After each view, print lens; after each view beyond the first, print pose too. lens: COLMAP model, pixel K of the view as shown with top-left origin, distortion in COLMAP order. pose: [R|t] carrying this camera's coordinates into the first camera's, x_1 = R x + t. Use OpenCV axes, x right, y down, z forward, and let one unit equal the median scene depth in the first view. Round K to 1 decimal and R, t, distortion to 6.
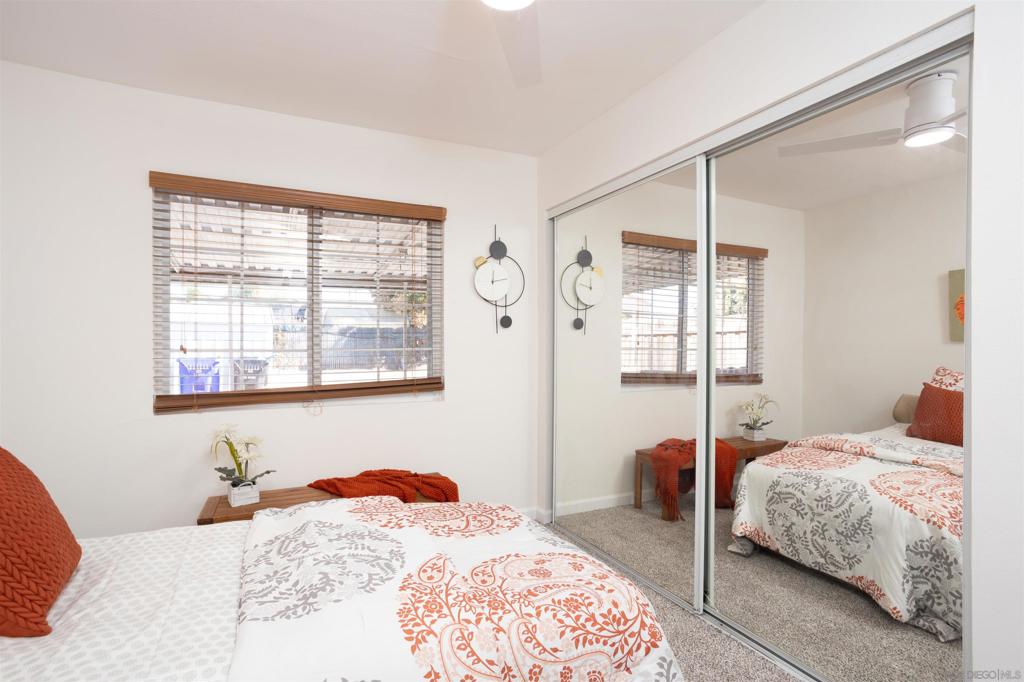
lens RADIAL K [[499.3, 0, 511.9], [0, 499.3, 342.8], [0, 0, 1]] dist [-0.029841, 0.000621]
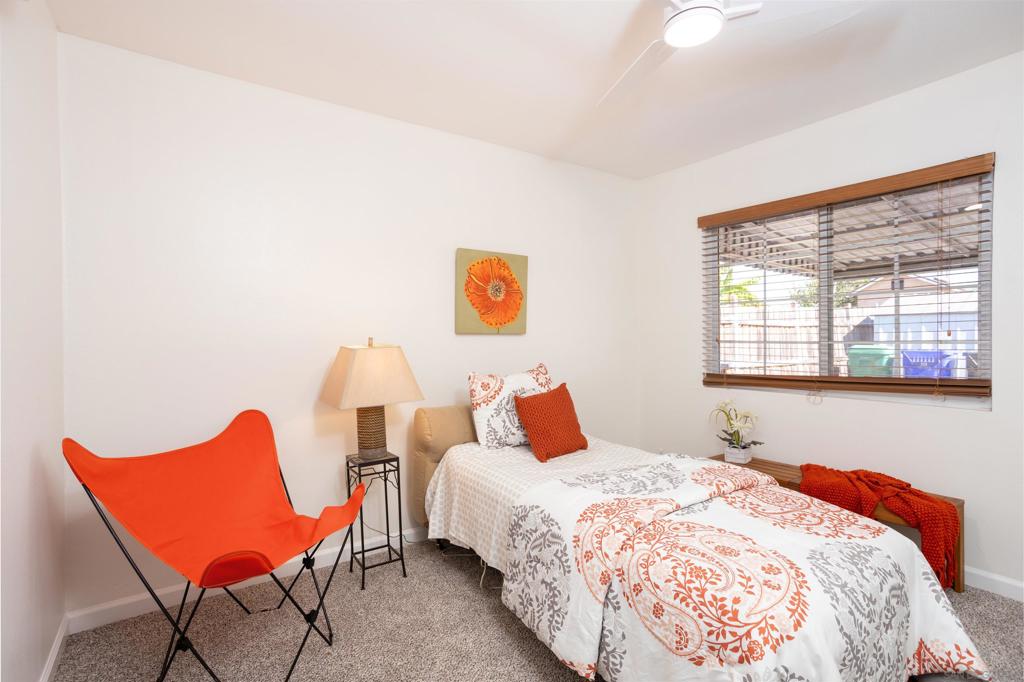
lens RADIAL K [[499.3, 0, 512.7], [0, 499.3, 341.6], [0, 0, 1]] dist [-0.029841, 0.000621]
pose [[0.153162, 0.006440, -0.988180, 1.109447], [0.007709, 0.999941, 0.007712, 0.000735], [0.988171, -0.008799, 0.153104, 0.412289]]
